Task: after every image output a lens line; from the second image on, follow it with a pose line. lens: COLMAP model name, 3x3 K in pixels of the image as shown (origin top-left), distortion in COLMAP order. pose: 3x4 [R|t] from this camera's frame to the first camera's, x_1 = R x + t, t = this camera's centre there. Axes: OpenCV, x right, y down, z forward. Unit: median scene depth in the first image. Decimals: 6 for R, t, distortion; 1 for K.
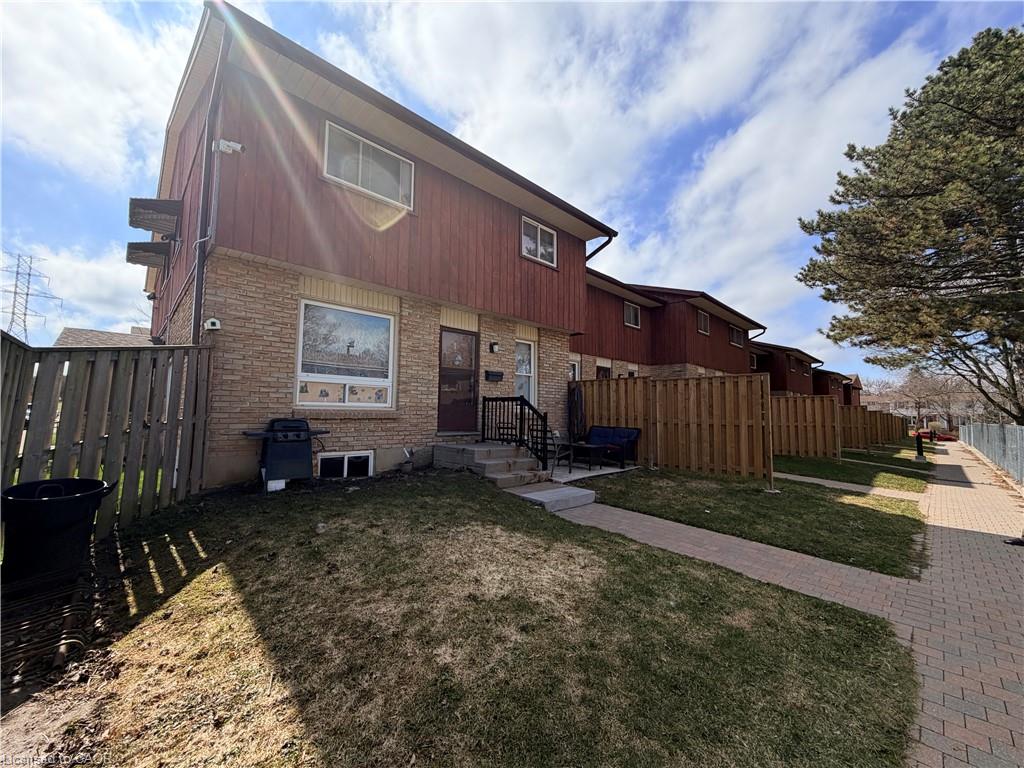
lens RADIAL K [[409.8, 0, 510.7], [0, 409.8, 382.7], [0, 0, 1]] dist [-0.000374, 0.000075]
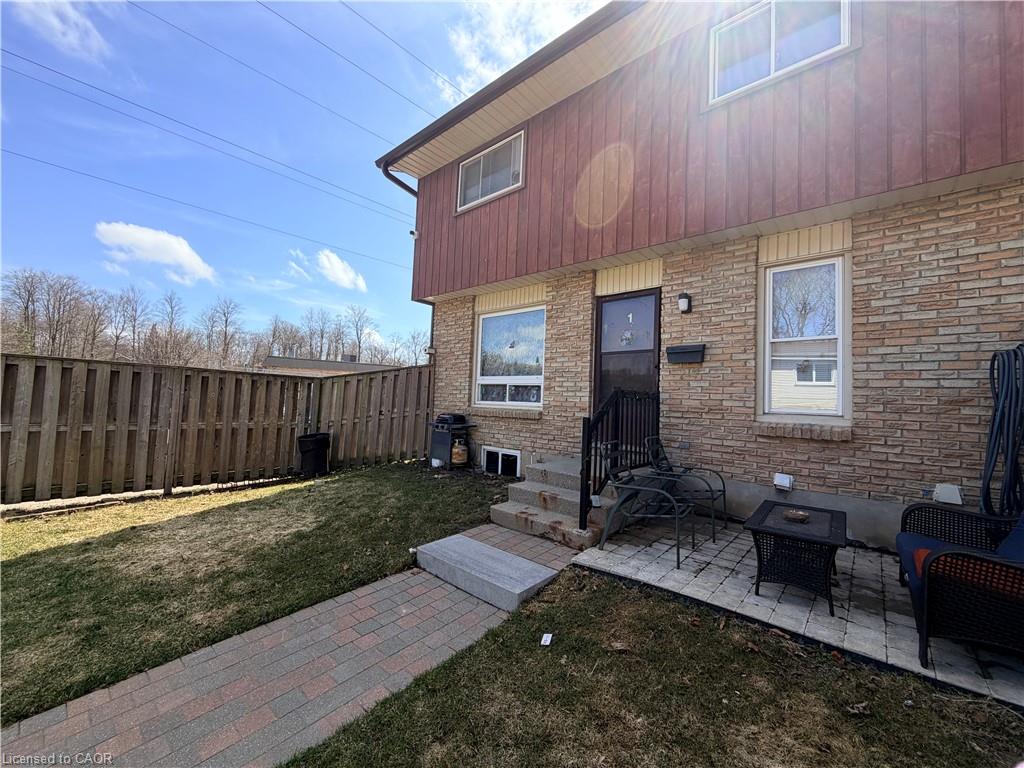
lens RADIAL K [[407.9, 0, 510.9], [0, 407.9, 383.6], [0, 0, 1]] dist [0.000951, -0.000087]
pose [[0.083741, -0.054197, -0.995013, 0.517987], [0.036914, 0.998003, -0.051253, 0.045976], [0.995804, -0.032438, 0.085575, 0.749936]]
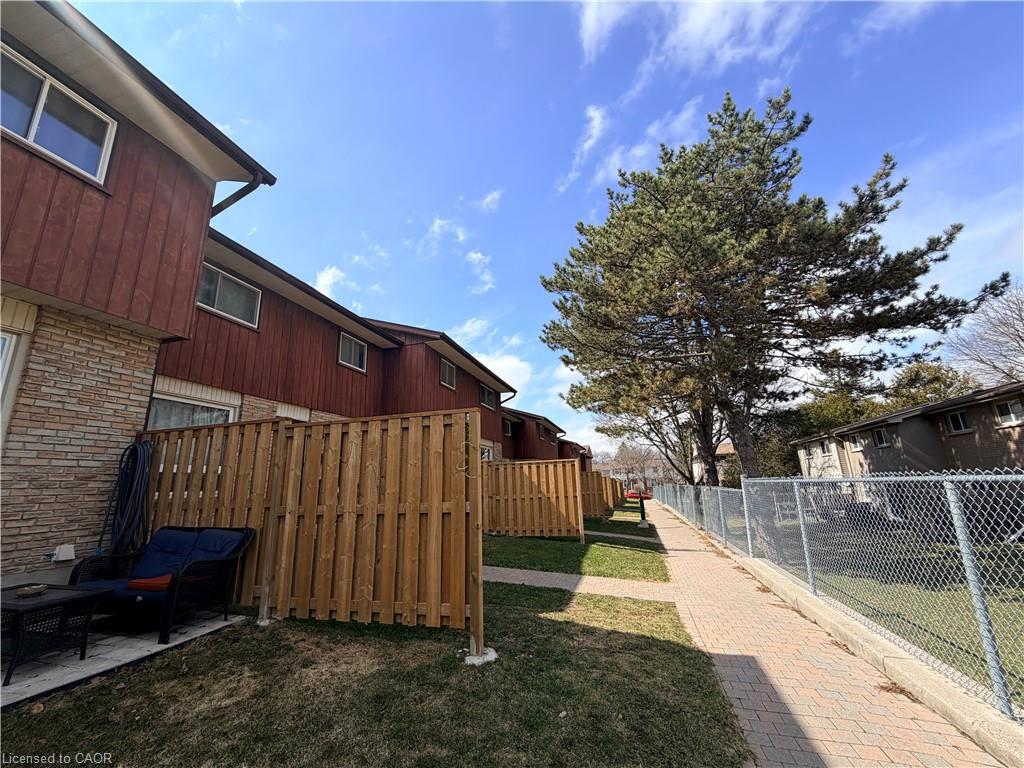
lens RADIAL K [[407.9, 0, 510.9], [0, 407.9, 383.6], [0, 0, 1]] dist [0.000951, -0.000087]
pose [[0.868920, 0.080963, 0.488286, 0.360072], [0.004731, 0.985127, -0.171762, 0.032011], [-0.494930, 0.151557, 0.855614, 0.463127]]
